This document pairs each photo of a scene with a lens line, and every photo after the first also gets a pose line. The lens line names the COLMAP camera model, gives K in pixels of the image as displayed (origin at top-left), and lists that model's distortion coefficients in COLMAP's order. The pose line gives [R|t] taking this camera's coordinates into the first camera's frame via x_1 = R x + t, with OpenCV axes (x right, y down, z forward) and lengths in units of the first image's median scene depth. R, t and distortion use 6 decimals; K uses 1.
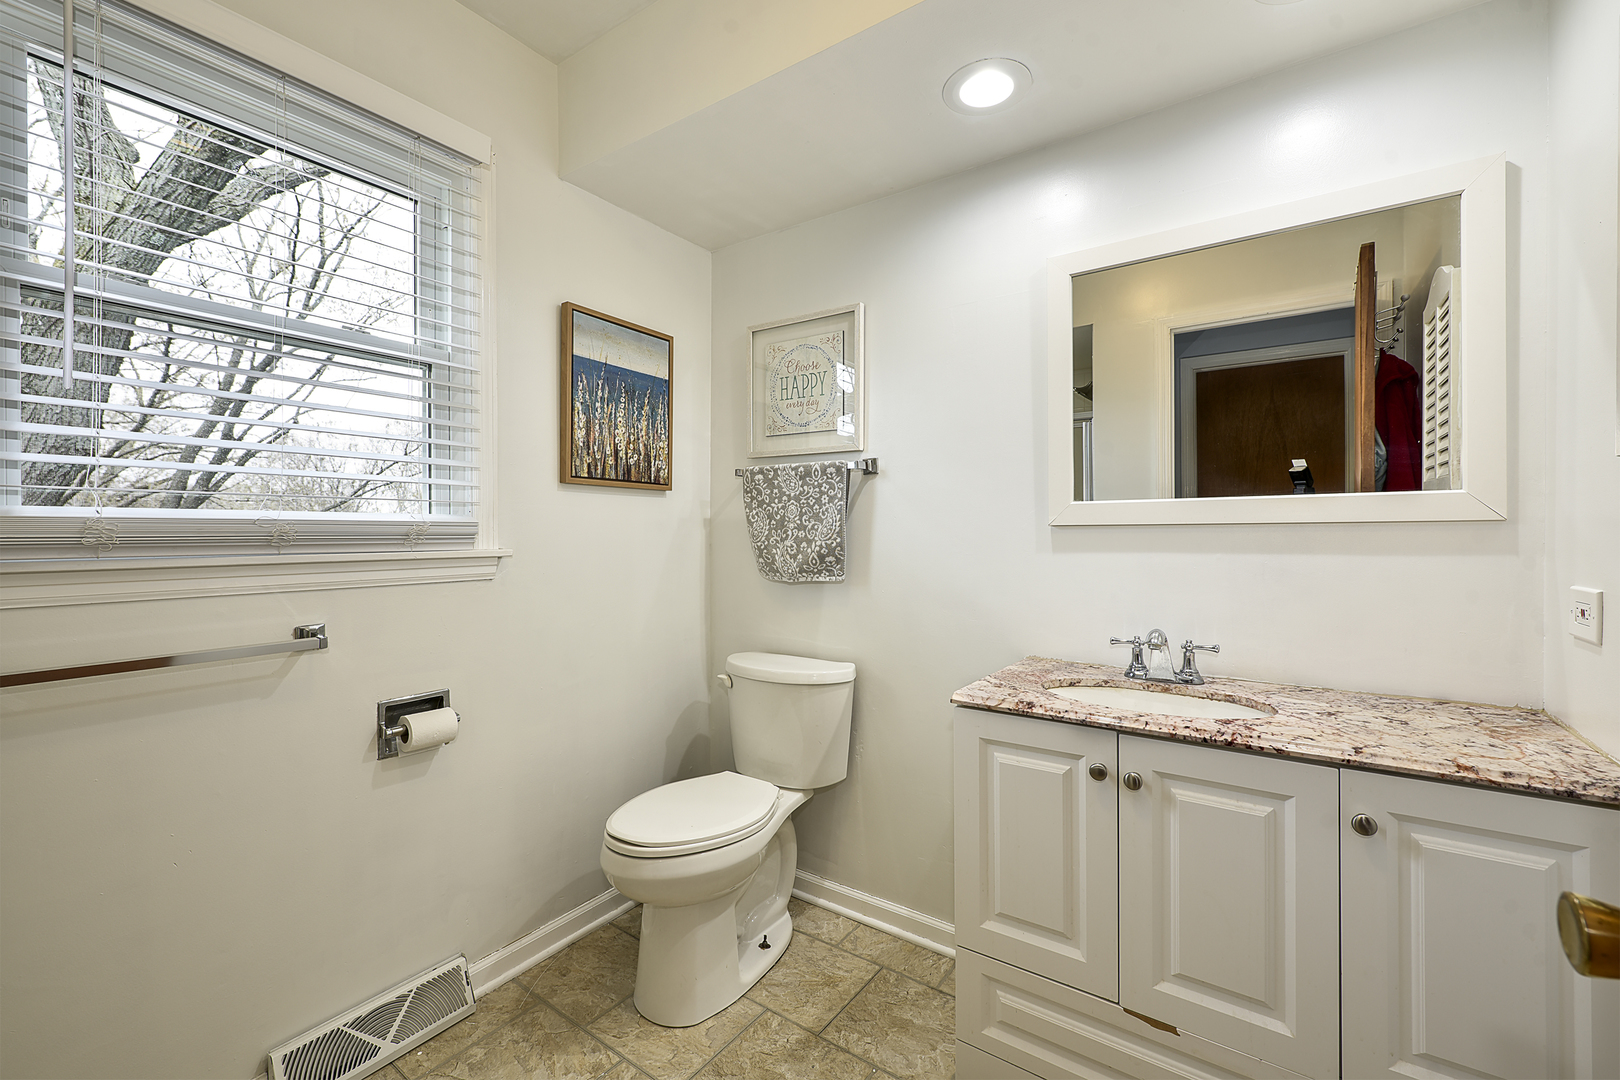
lens RADIAL K [[676.1, 0, 809.8], [0, 676.1, 535.4], [0, 0, 1]] dist [0.003577, -0.000297]
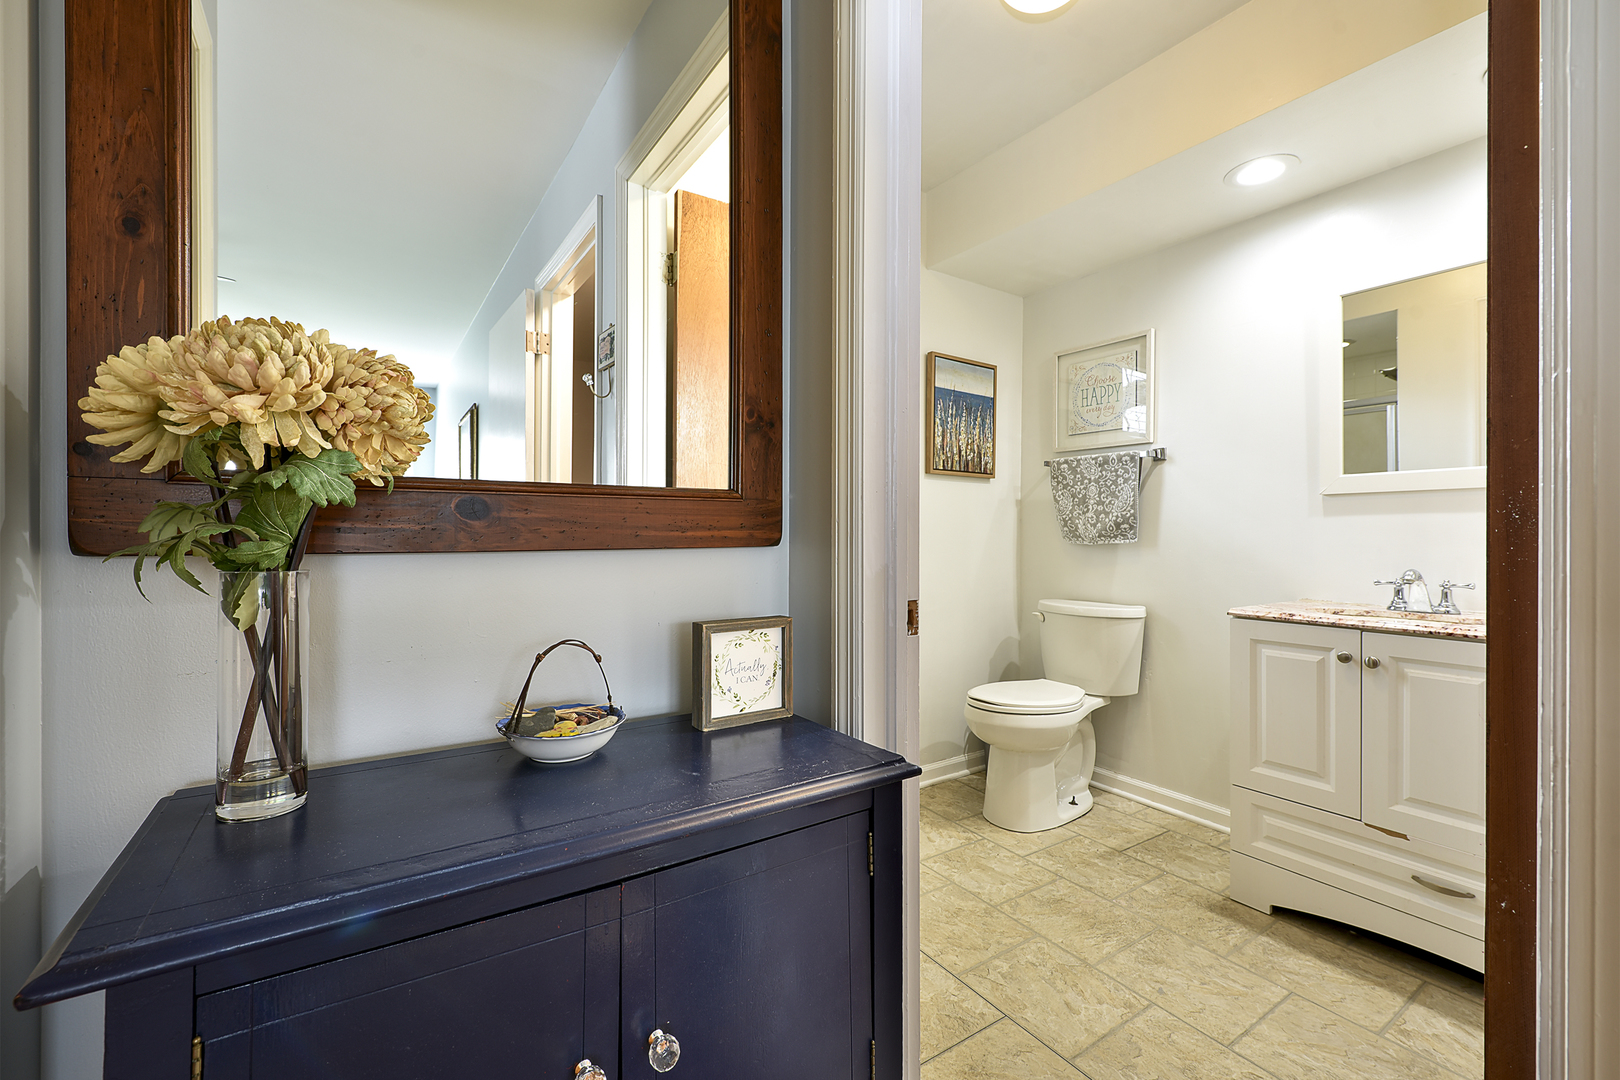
lens RADIAL K [[676.1, 0, 806.7], [0, 676.1, 537.7], [0, 0, 1]] dist [0.003577, -0.000297]
pose [[0.932975, 0.004381, -0.359914, -0.075001], [-0.003913, 0.999990, 0.002028, 0.058425], [0.359919, -0.000484, 0.932983, -0.459215]]
